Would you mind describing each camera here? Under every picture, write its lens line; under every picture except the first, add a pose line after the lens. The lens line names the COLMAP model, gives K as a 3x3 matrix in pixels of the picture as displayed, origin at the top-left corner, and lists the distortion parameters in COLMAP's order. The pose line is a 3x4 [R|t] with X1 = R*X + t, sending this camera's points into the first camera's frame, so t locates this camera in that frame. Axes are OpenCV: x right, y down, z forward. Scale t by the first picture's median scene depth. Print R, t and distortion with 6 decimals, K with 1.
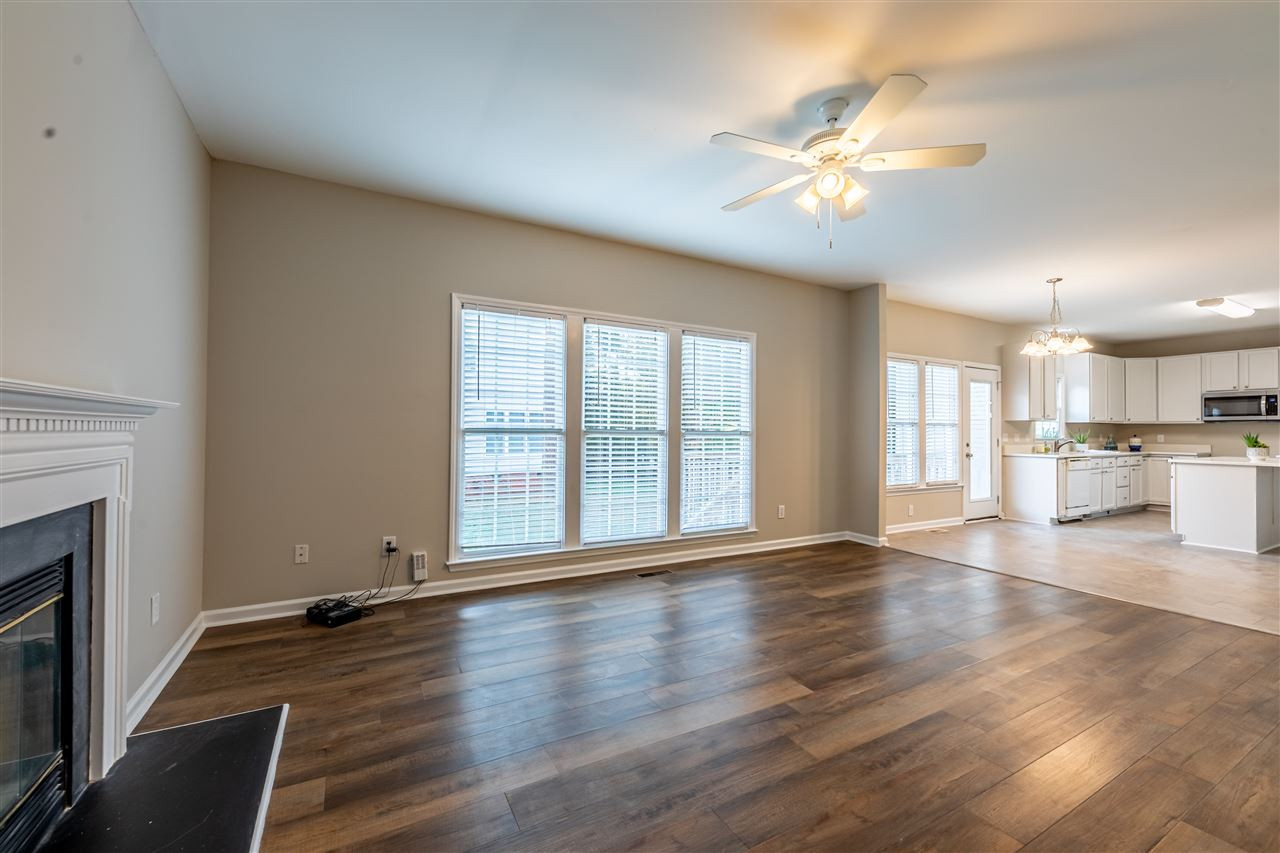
lens RADIAL K [[523.4, 0, 635.9], [0, 523.4, 425.0], [0, 0, 1]] dist [-0.000609, -0.000031]
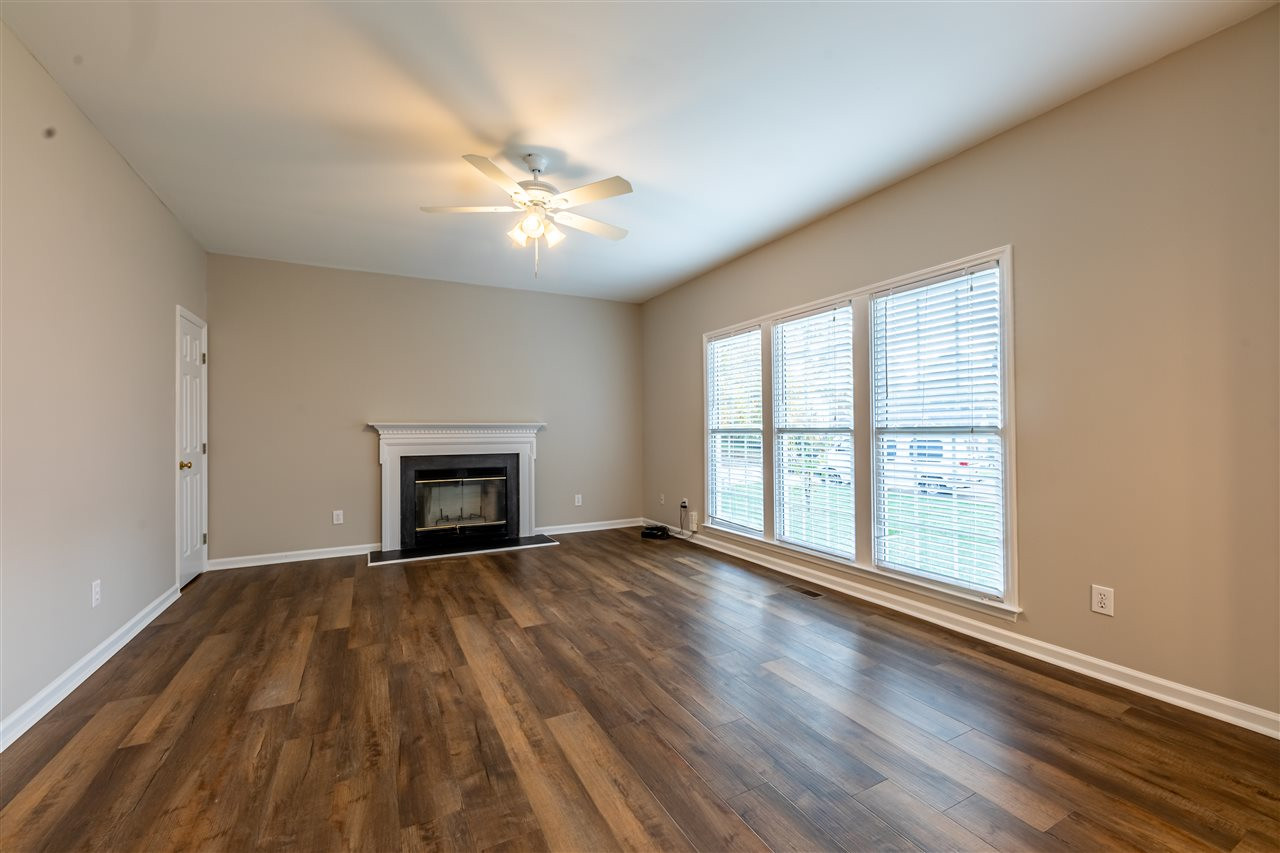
lens RADIAL K [[523.4, 0, 635.9], [0, 523.4, 425.0], [0, 0, 1]] dist [-0.000609, -0.000031]
pose [[-0.034872, -0.020765, -0.999176, 1.013479], [0.017535, 0.999617, -0.021387, 0.020165], [0.999238, -0.018266, -0.034494, 0.820383]]
